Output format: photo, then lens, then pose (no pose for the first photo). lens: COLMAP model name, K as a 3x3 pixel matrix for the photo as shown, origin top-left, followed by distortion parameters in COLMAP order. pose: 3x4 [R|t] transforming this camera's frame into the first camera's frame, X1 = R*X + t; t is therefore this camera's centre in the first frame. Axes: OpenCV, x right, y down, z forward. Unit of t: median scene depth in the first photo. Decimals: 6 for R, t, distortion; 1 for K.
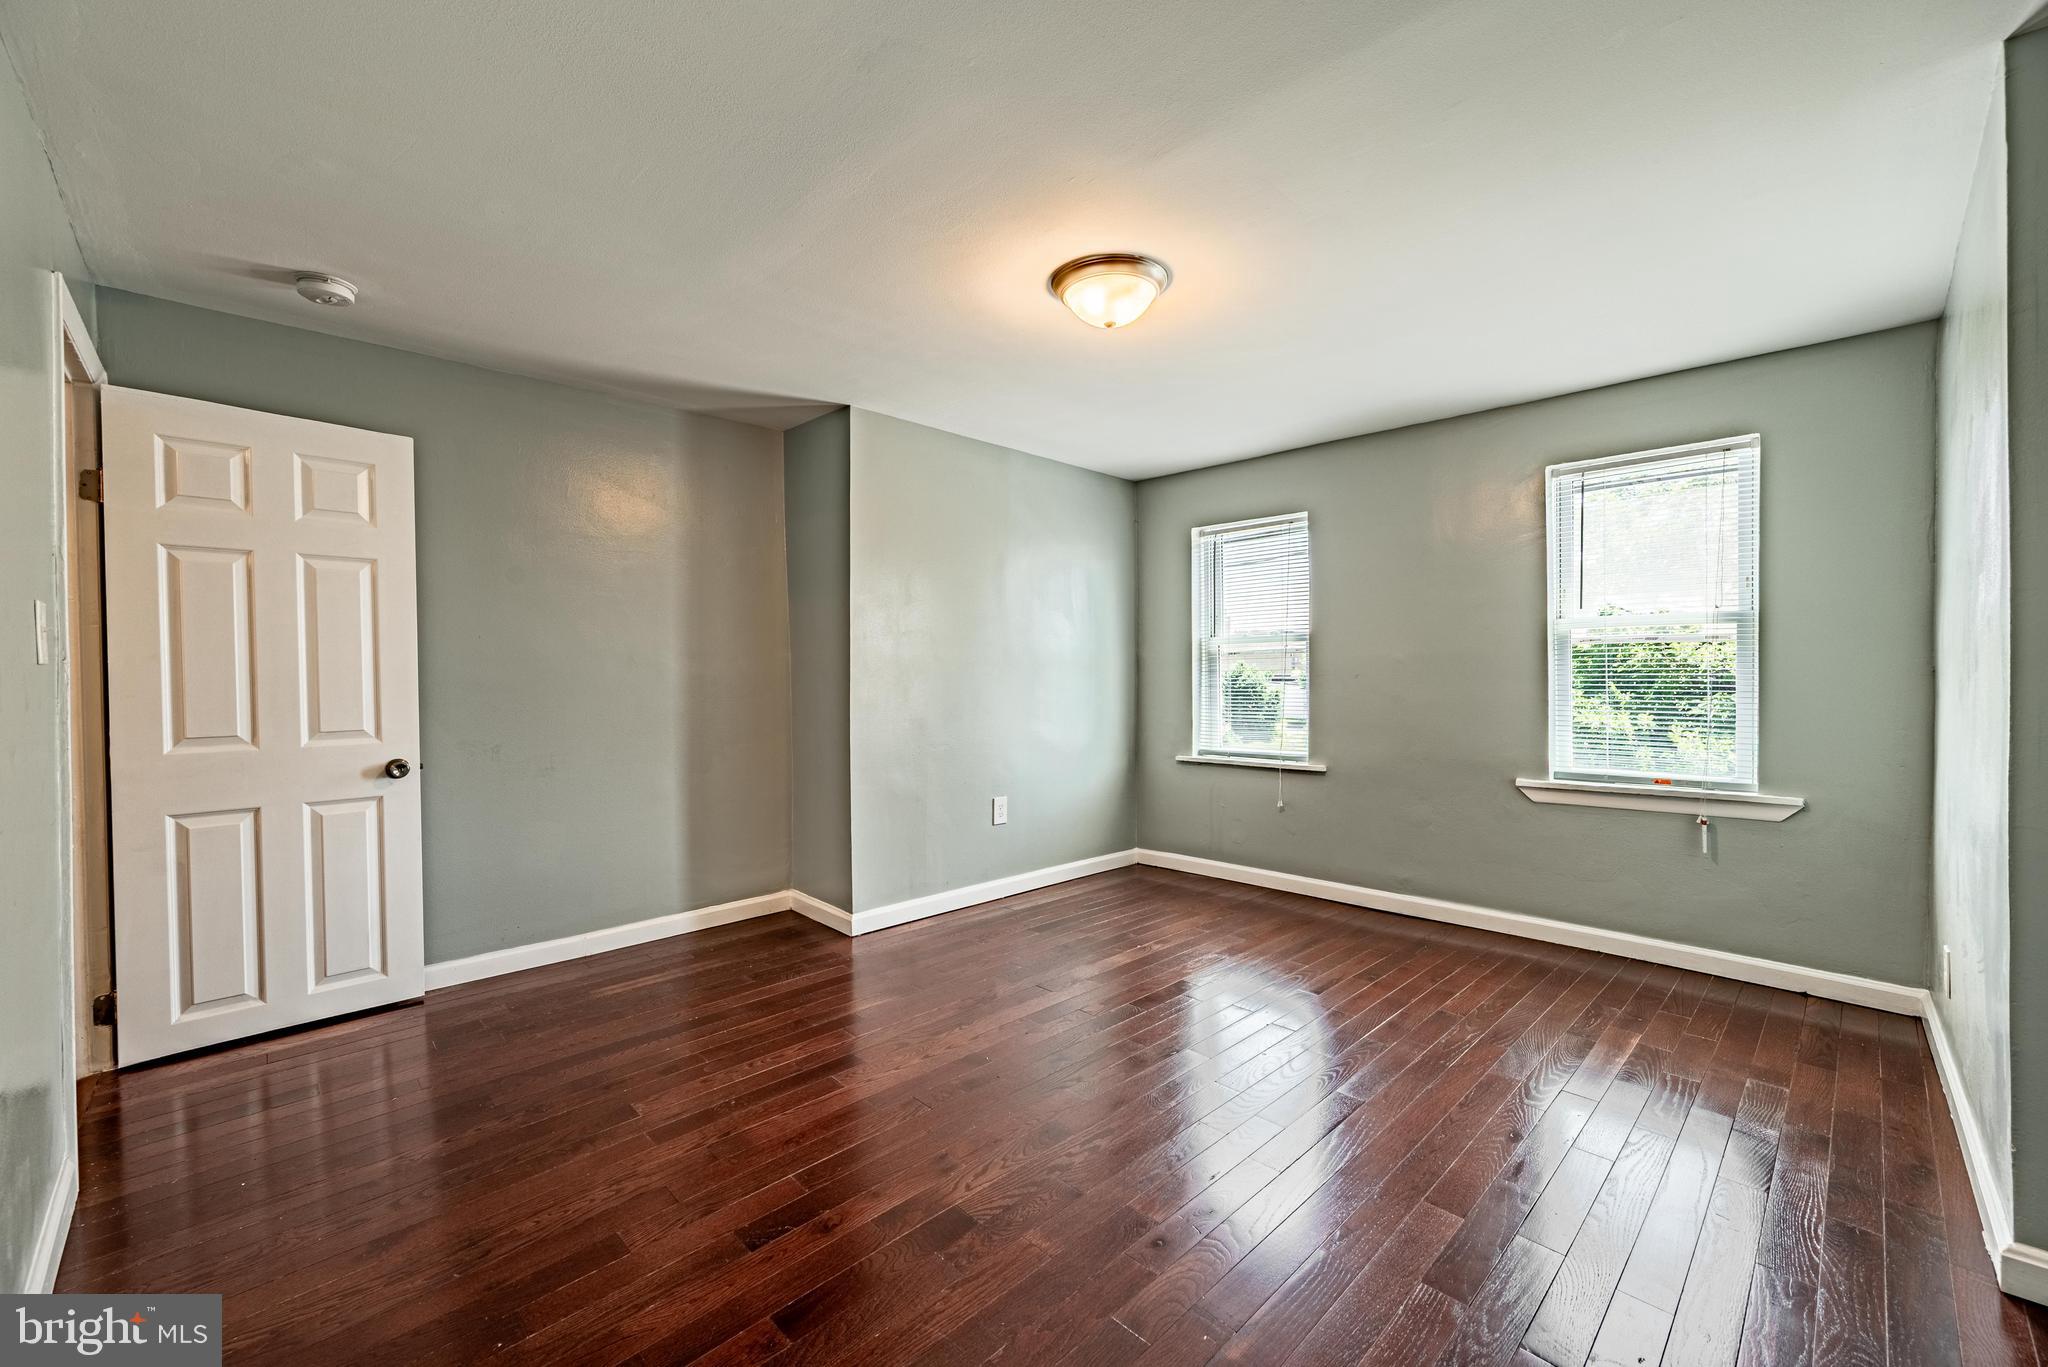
lens RADIAL K [[803.3, 0, 1019.4], [0, 803.3, 679.4], [0, 0, 1]] dist [0.010740, -0.005866]
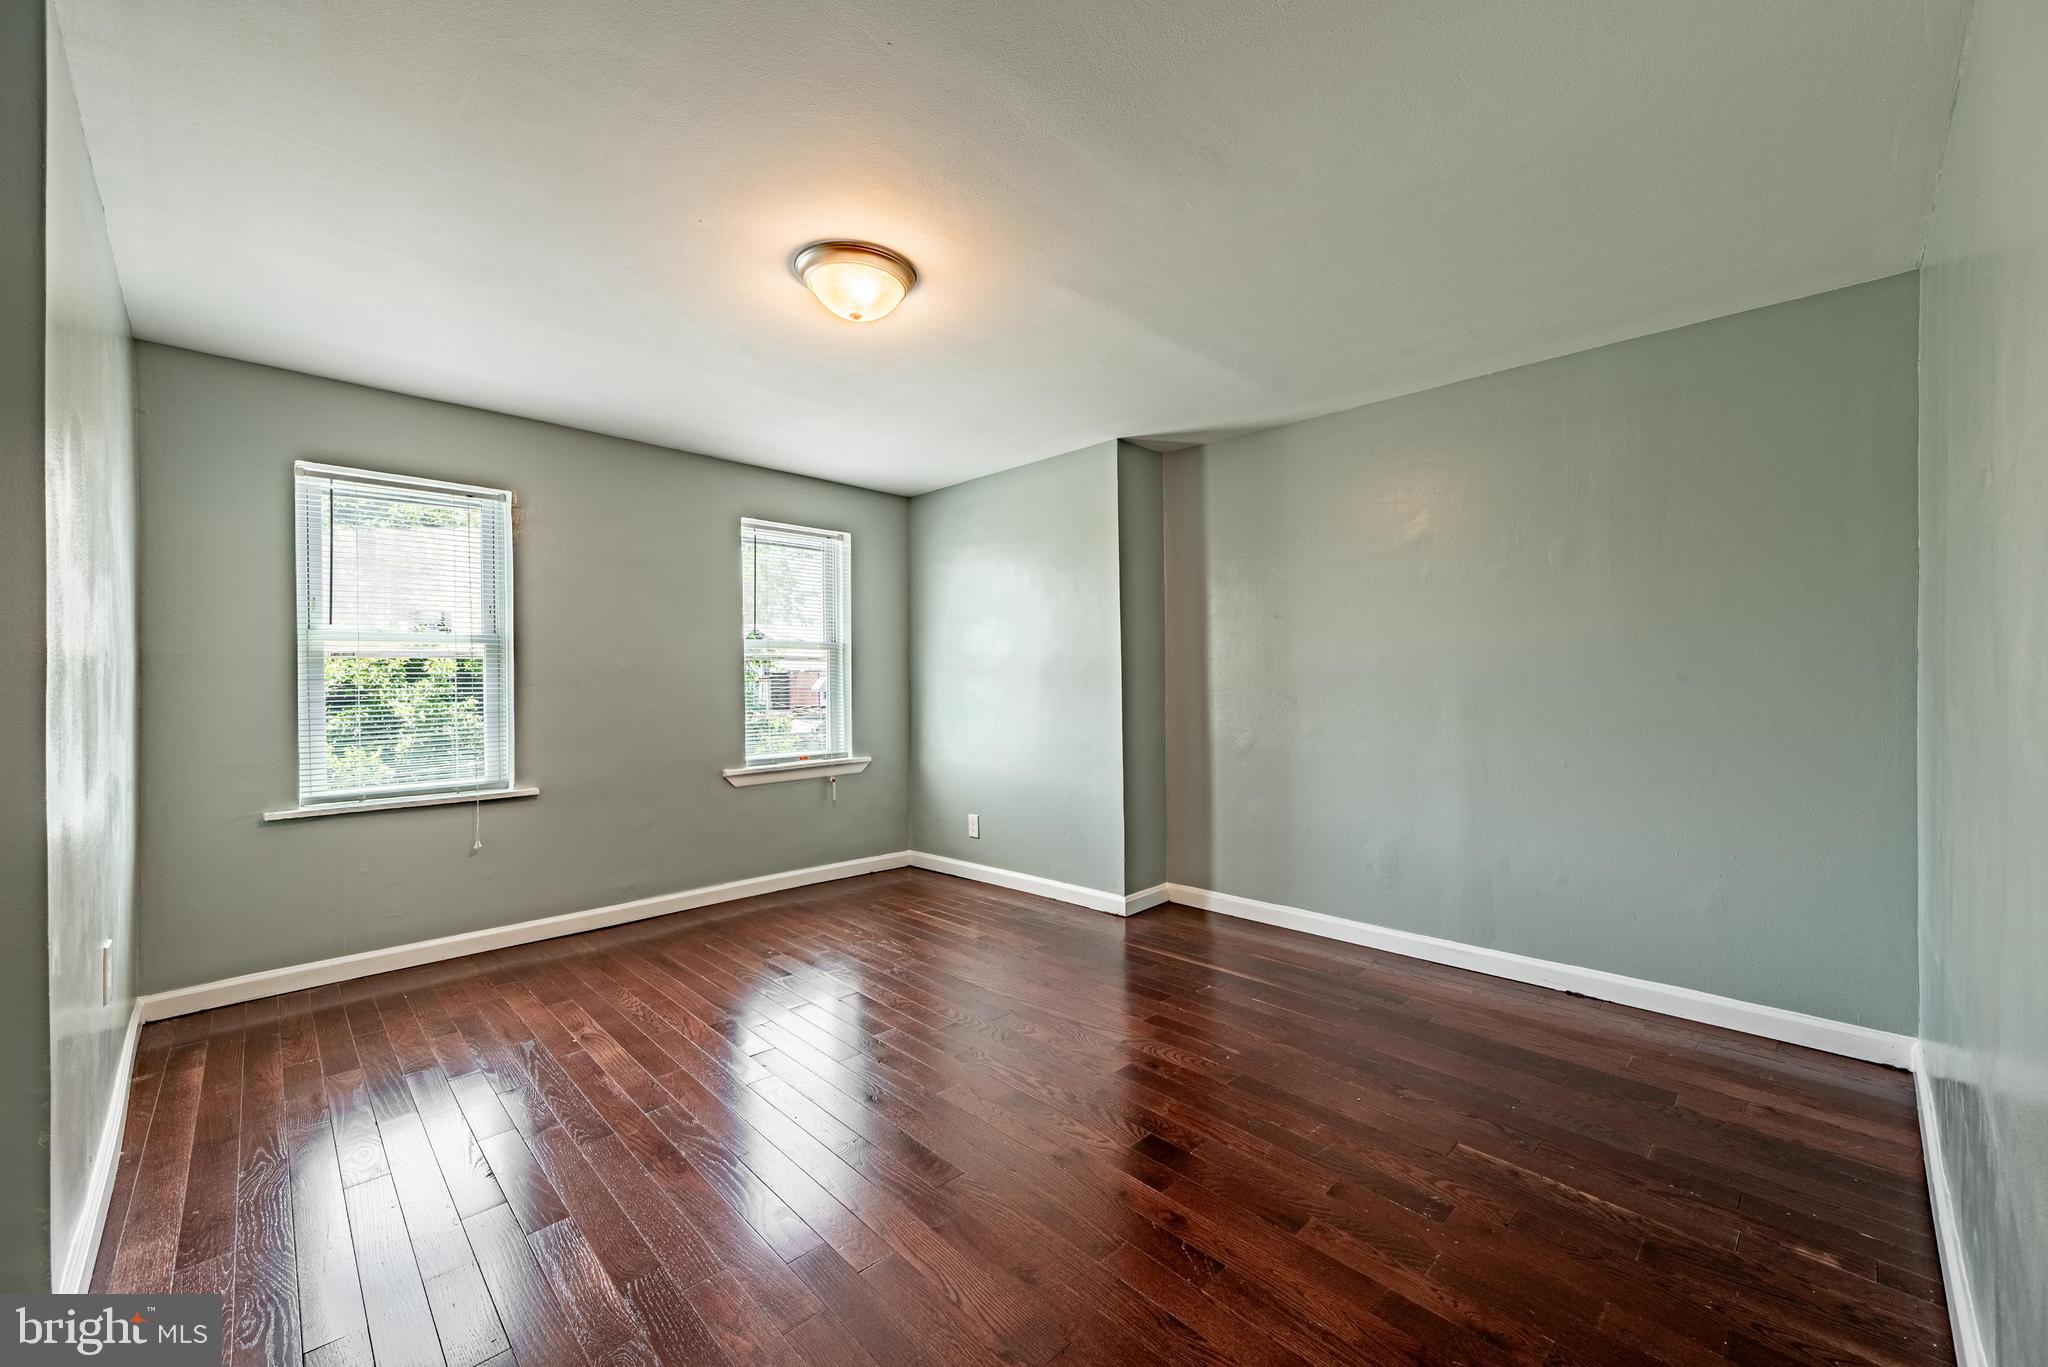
lens RADIAL K [[803.3, 0, 1020.8], [0, 803.3, 688.3], [0, 0, 1]] dist [0.010740, -0.005866]
pose [[0.008338, -0.000526, 0.999965, -0.596665], [0.011163, 0.999938, 0.000433, 0.005429], [-0.999903, 0.011159, 0.008344, 0.562573]]
